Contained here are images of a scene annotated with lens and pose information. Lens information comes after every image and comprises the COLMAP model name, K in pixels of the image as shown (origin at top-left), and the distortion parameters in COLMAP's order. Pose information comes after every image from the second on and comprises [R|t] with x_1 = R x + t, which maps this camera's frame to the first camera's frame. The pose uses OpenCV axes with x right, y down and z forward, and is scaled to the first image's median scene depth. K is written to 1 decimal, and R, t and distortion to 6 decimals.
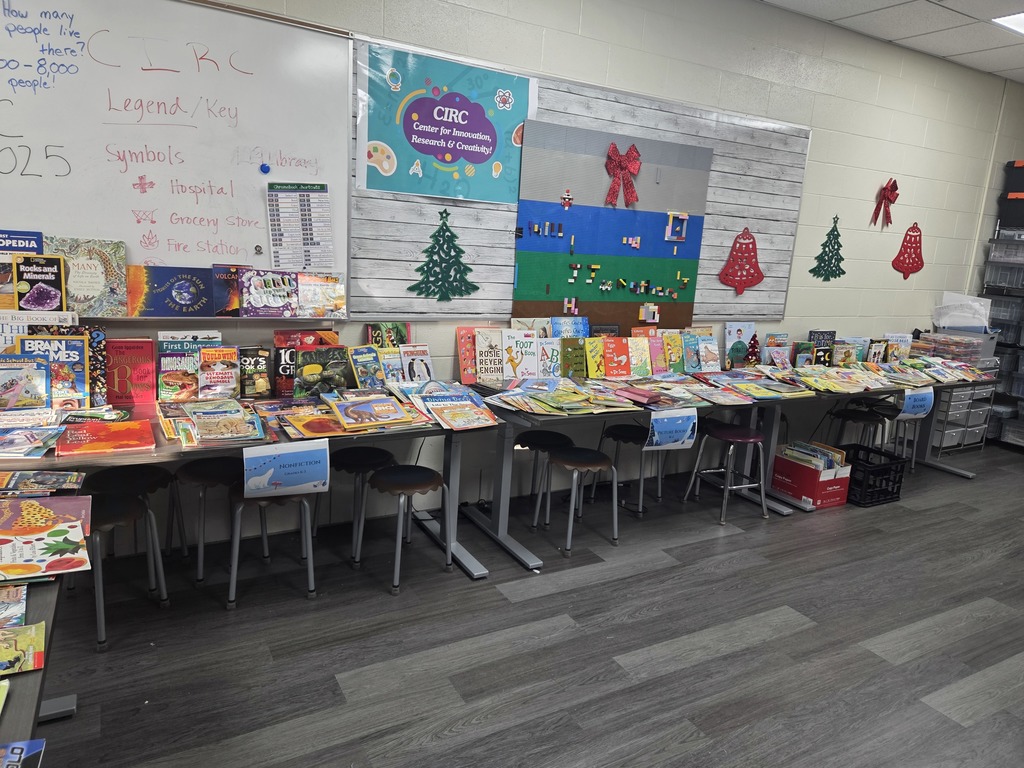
lens RADIAL K [[699.6, 0, 510.1], [0, 699.6, 358.5], [0, 0, 1]] dist [0.102590, -0.077973]
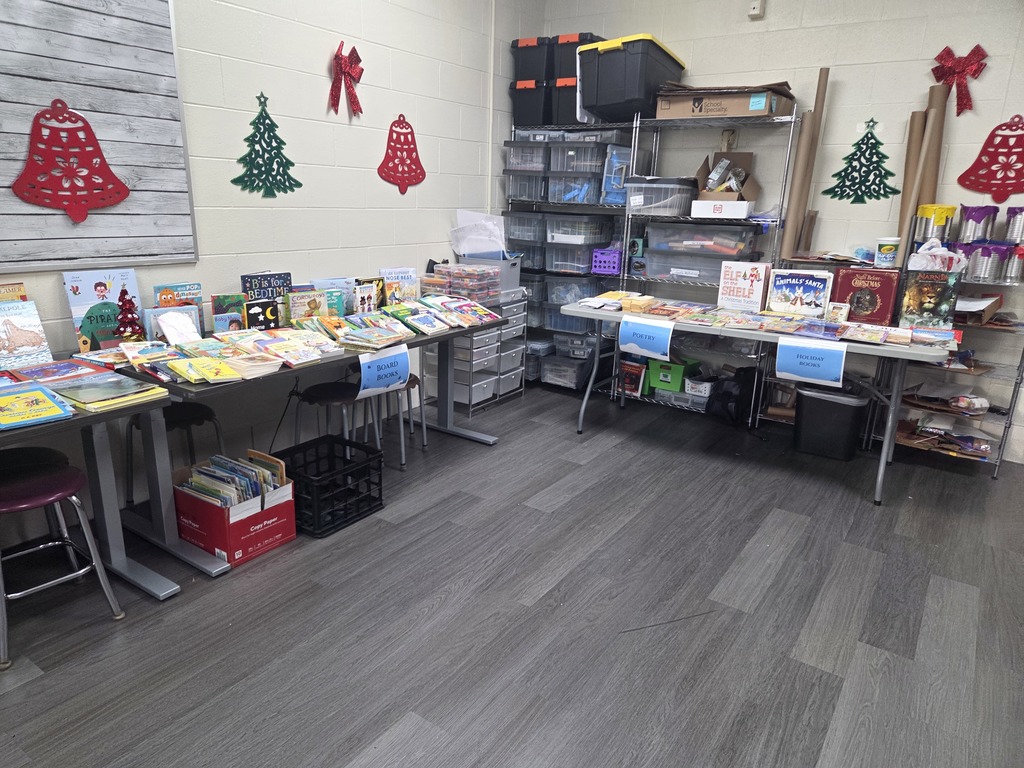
lens RADIAL K [[699.6, 0, 510.1], [0, 699.6, 358.5], [0, 0, 1]] dist [0.102590, -0.077973]
pose [[0.902746, -0.132594, 0.409229, 0.360785], [0.095751, 0.989381, 0.109345, -0.011205], [-0.419382, -0.059527, 0.905856, 0.301451]]
